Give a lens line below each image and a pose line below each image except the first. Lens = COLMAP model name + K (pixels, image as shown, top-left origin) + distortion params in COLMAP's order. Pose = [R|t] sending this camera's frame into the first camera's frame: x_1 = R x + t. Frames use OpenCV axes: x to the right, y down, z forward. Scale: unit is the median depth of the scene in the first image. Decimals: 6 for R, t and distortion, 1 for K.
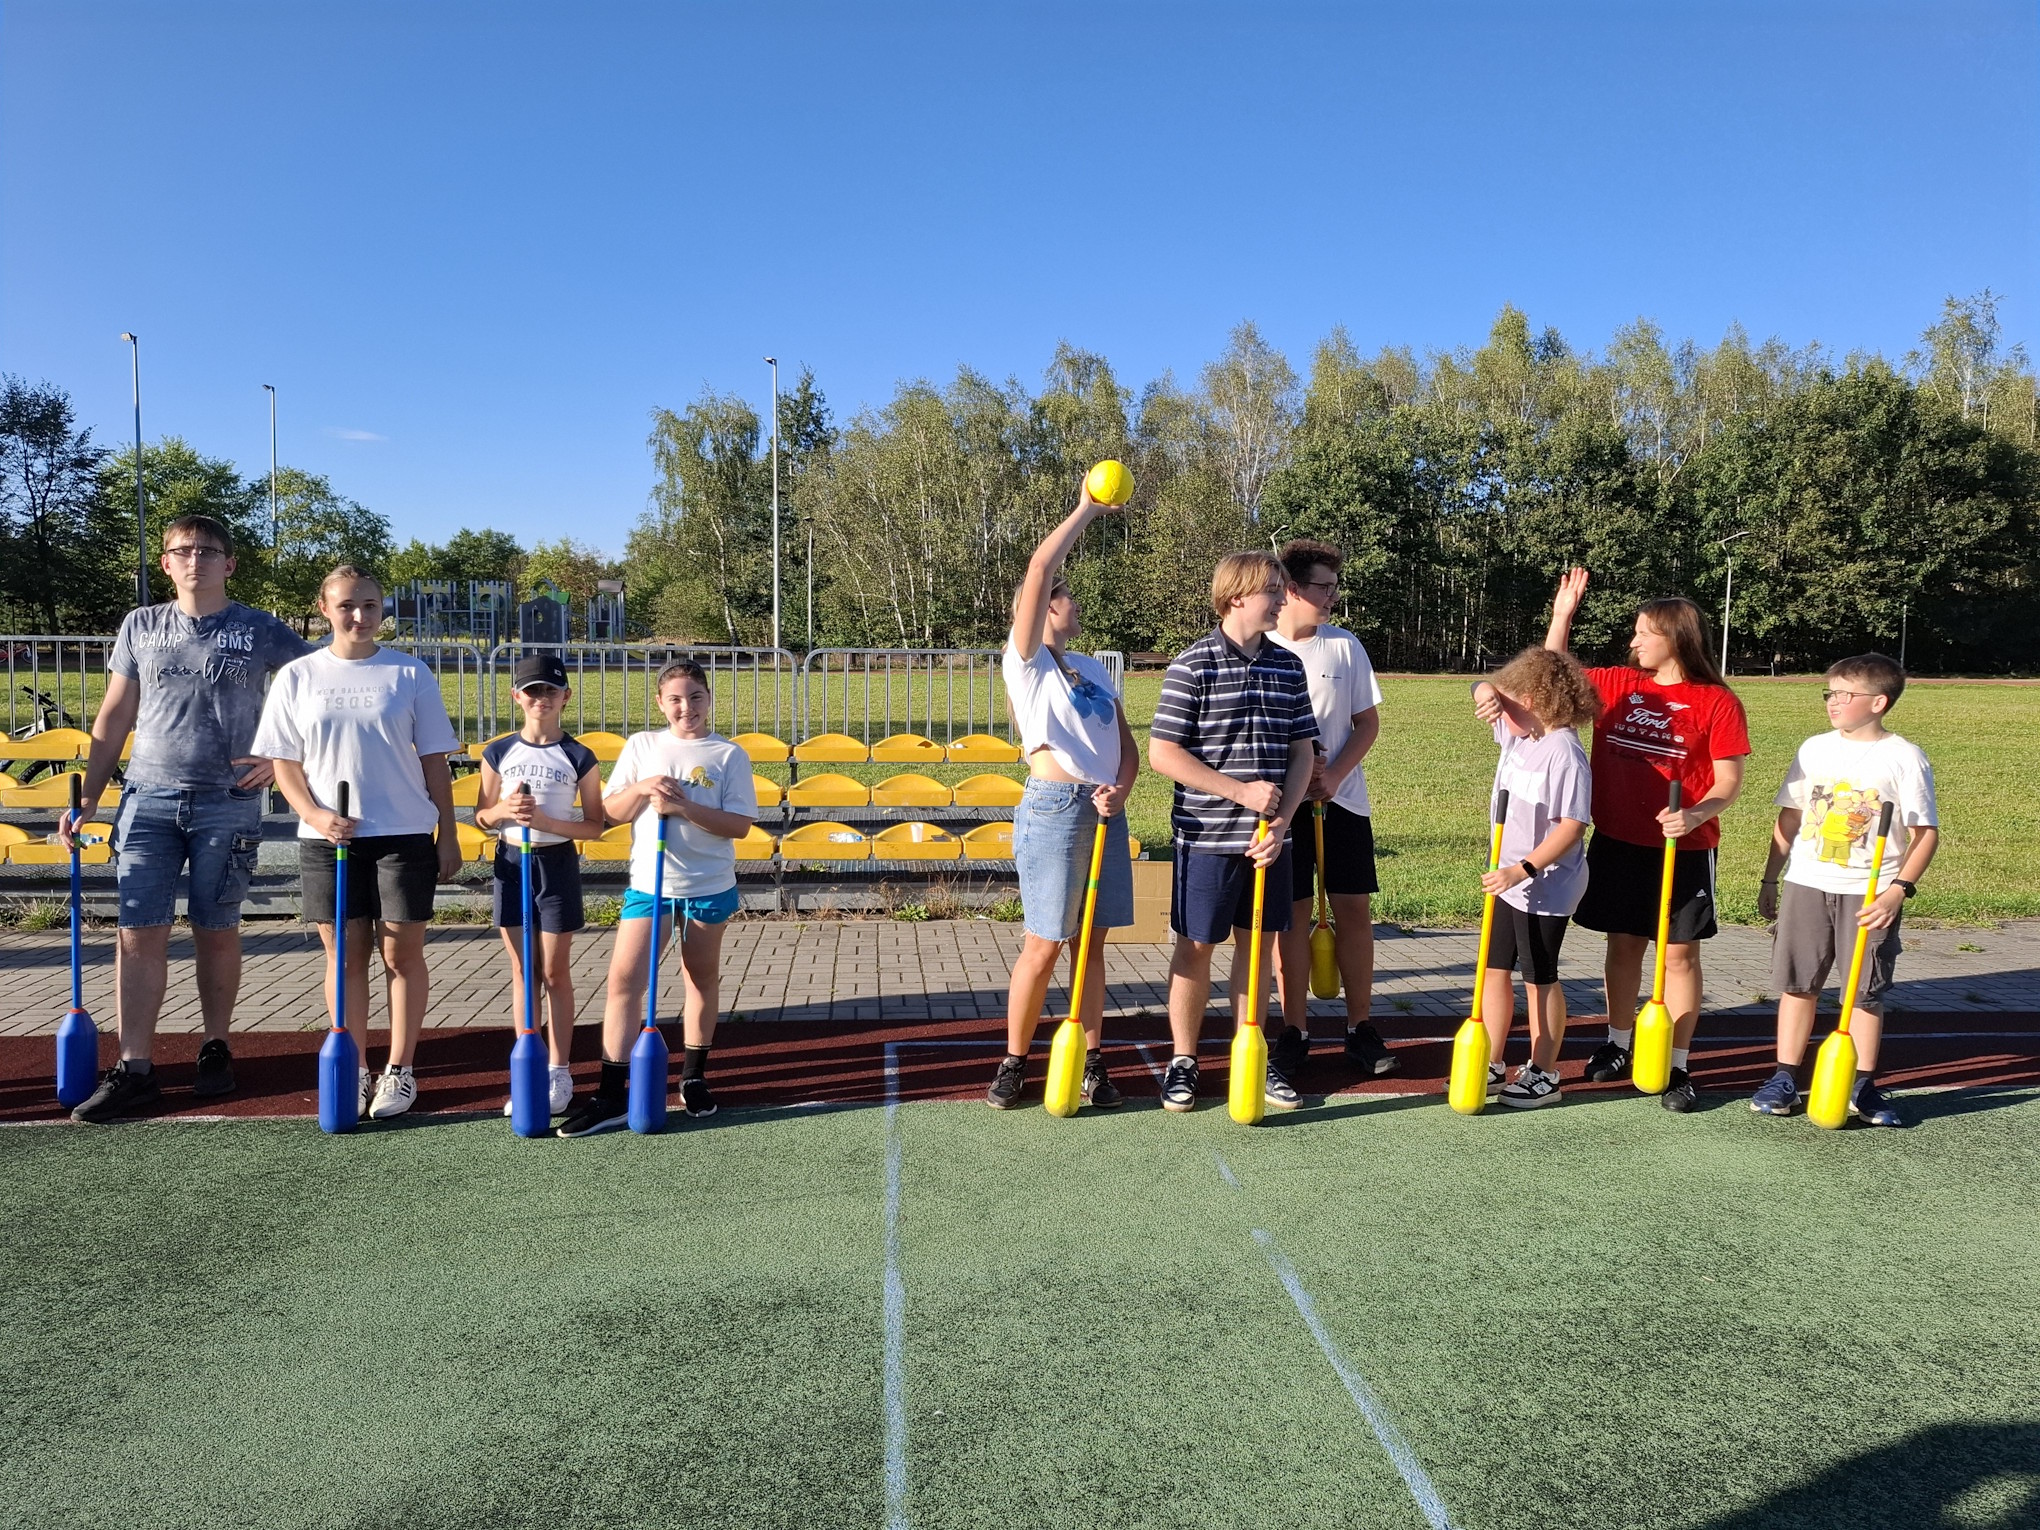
lens RADIAL K [[1401.6, 0, 1026.6], [0, 1401.6, 765.7], [0, 0, 1]] dist [0.107810, -0.155708]
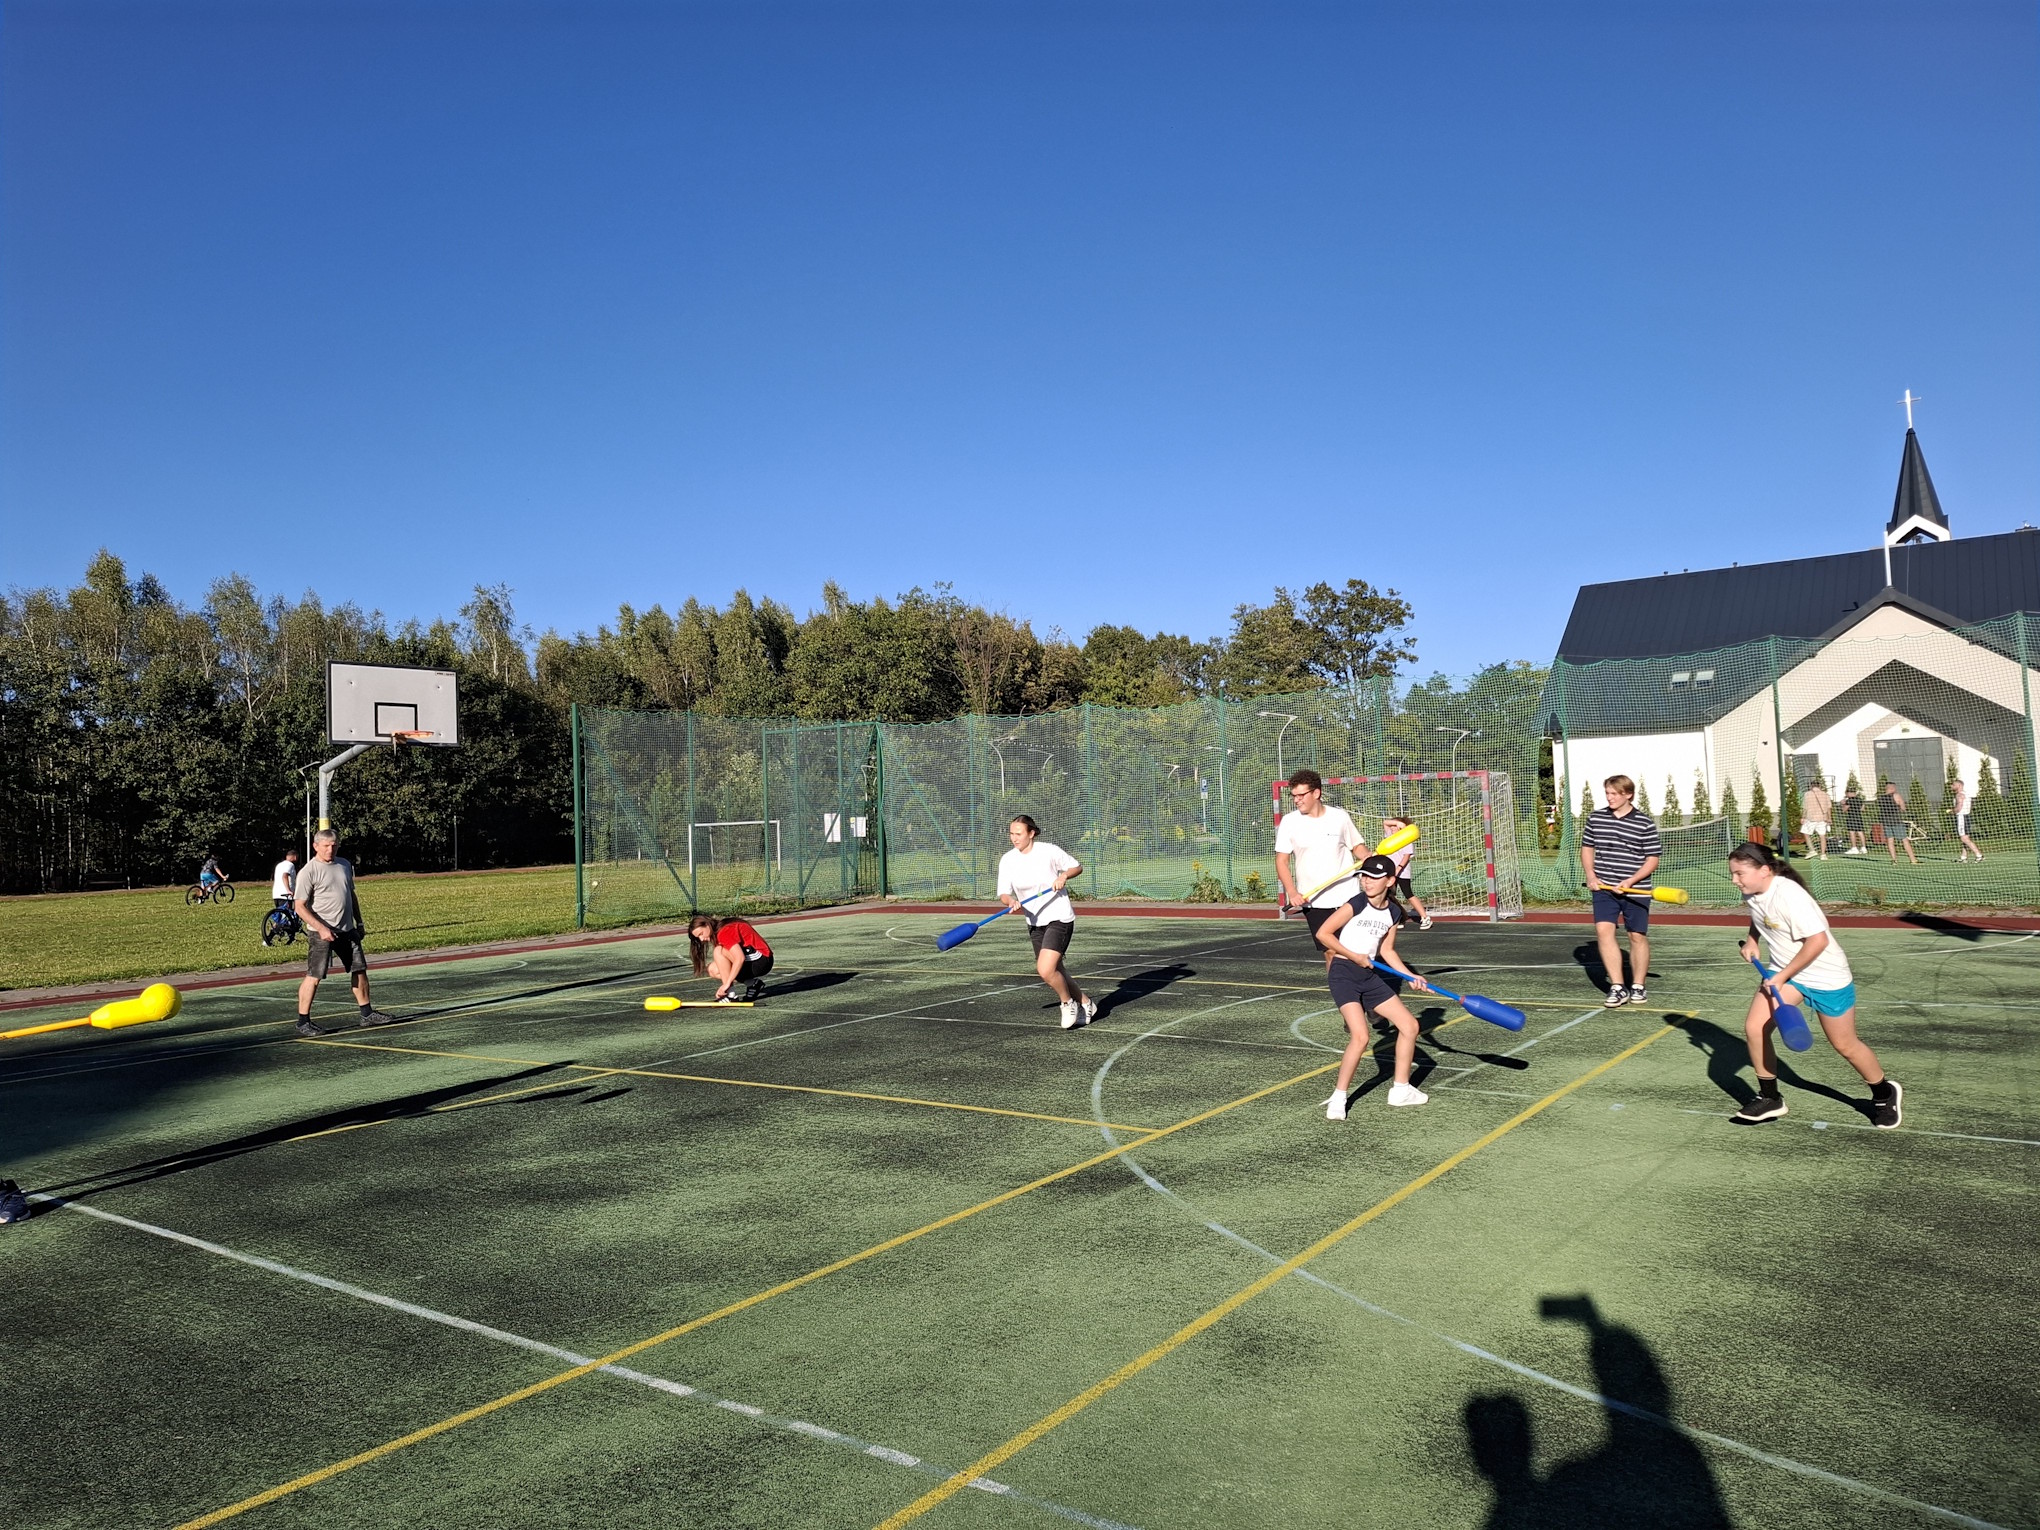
lens RADIAL K [[1338.7, 0, 941.9], [0, 1338.7, 760.8], [0, 0, 1]] dist [0.001423, 0.000018]
pose [[0.652853, 0.000917, 0.757484, -0.020628], [0.116345, 0.988012, -0.101470, 0.015270], [-0.748497, 0.154374, 0.644919, -0.148182]]
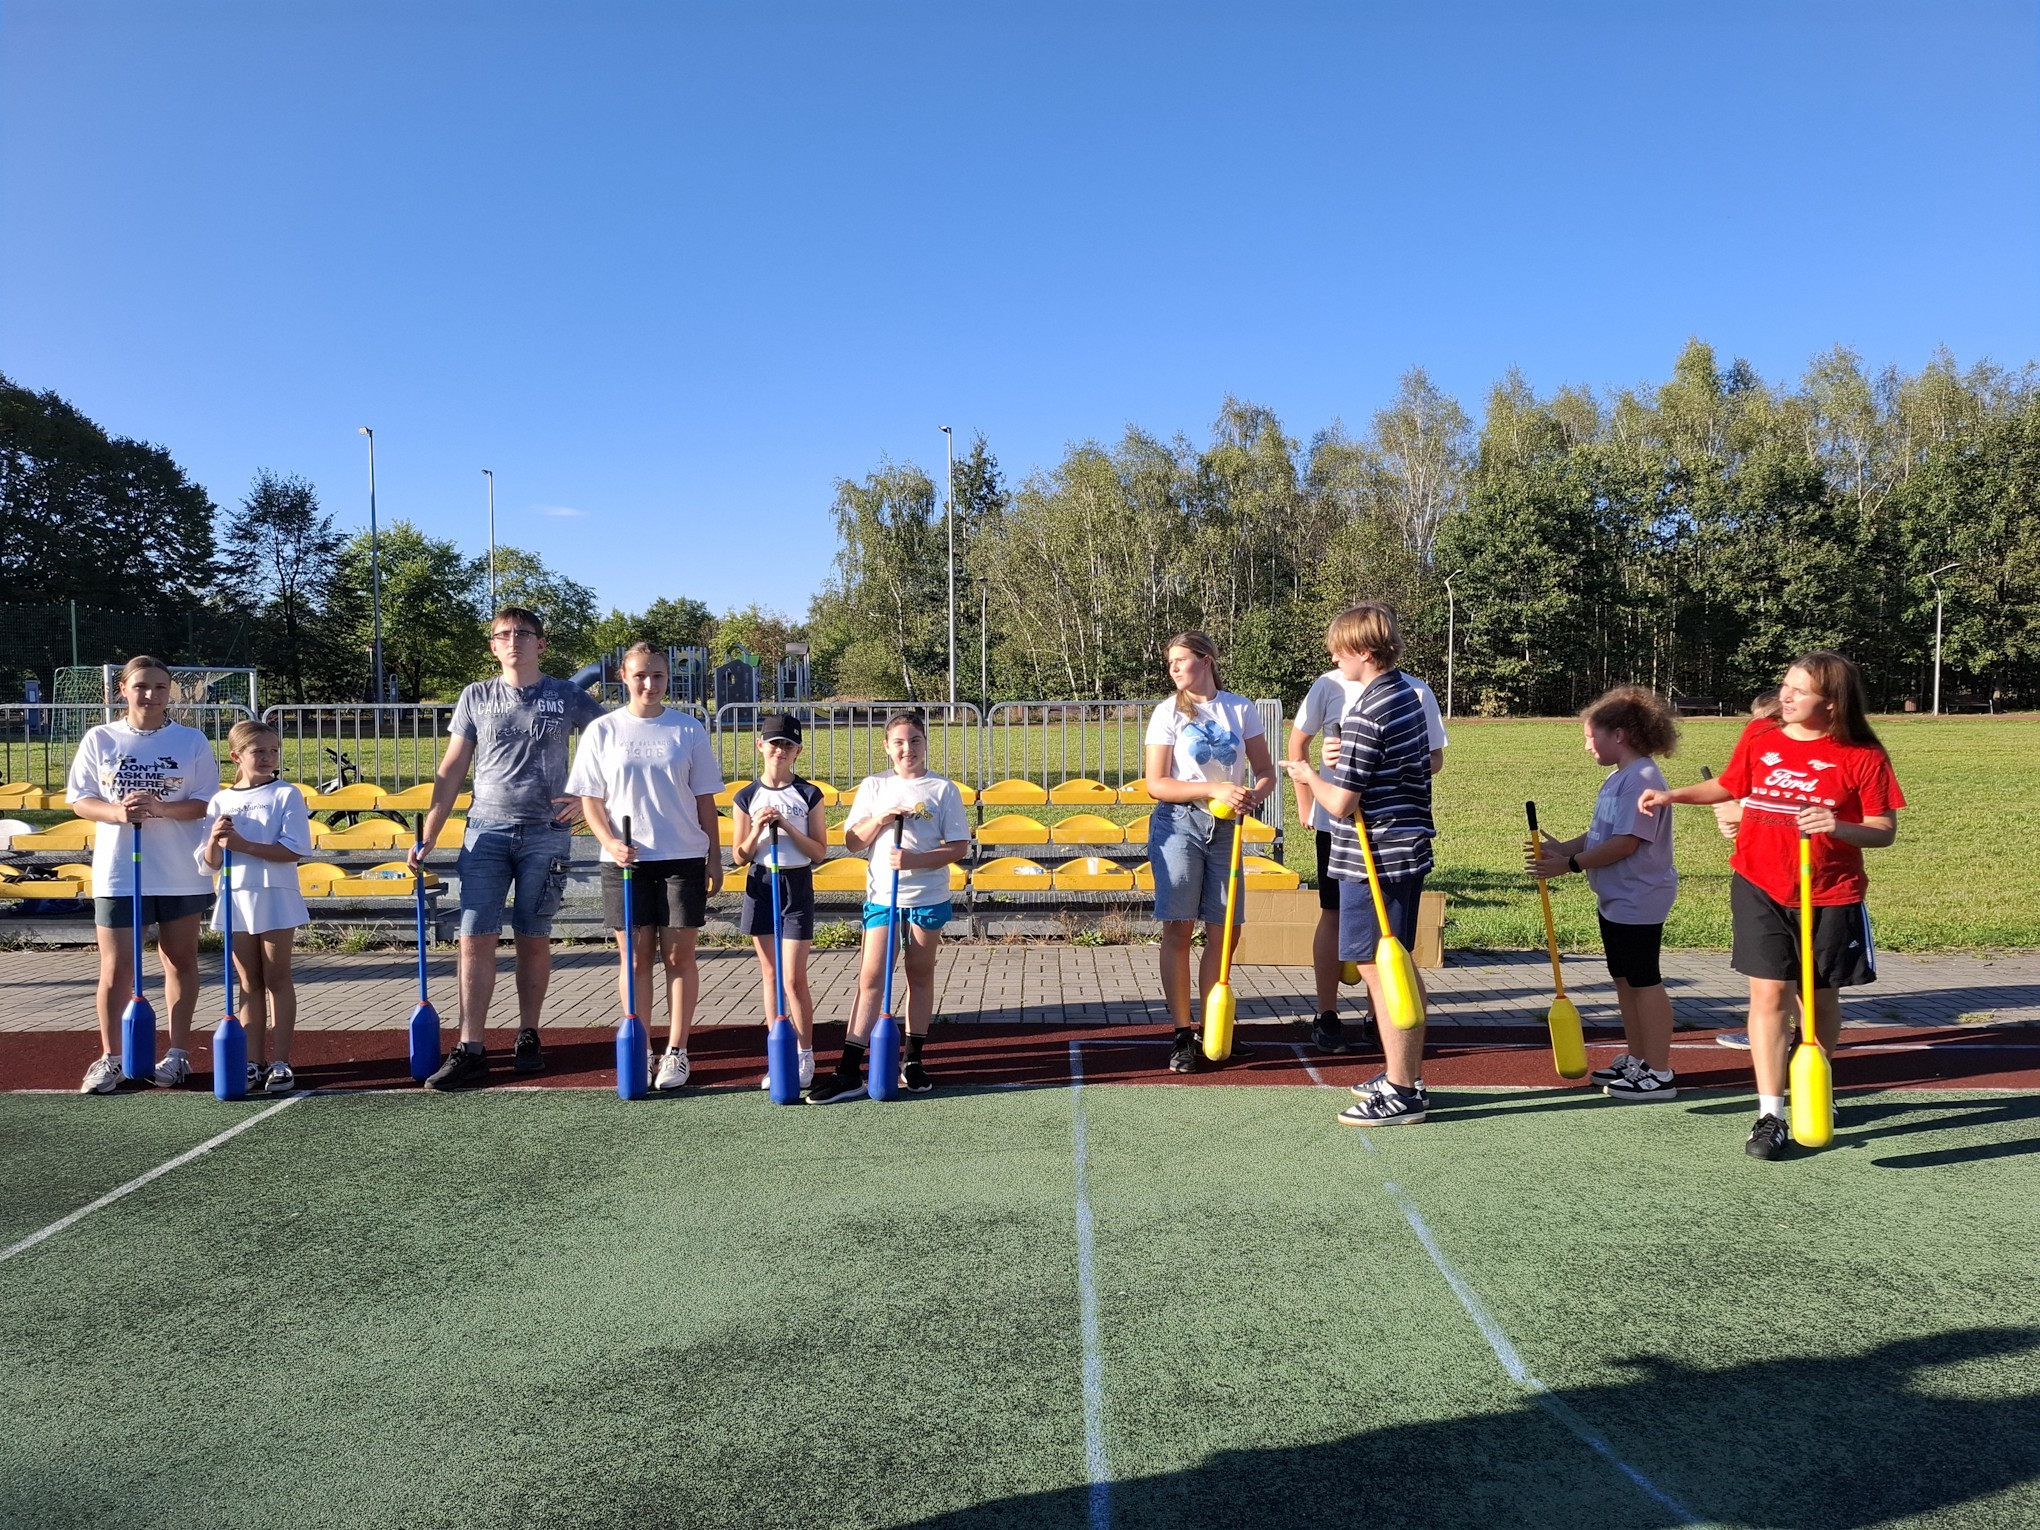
lens RADIAL K [[1401.6, 0, 1026.6], [0, 1401.6, 765.7], [0, 0, 1]] dist [0.107810, -0.155708]
pose [[0.992554, -0.013516, -0.121056, 0.000752], [0.008987, 0.999242, -0.037883, 0.001539], [0.121476, 0.036513, 0.991923, -0.016237]]
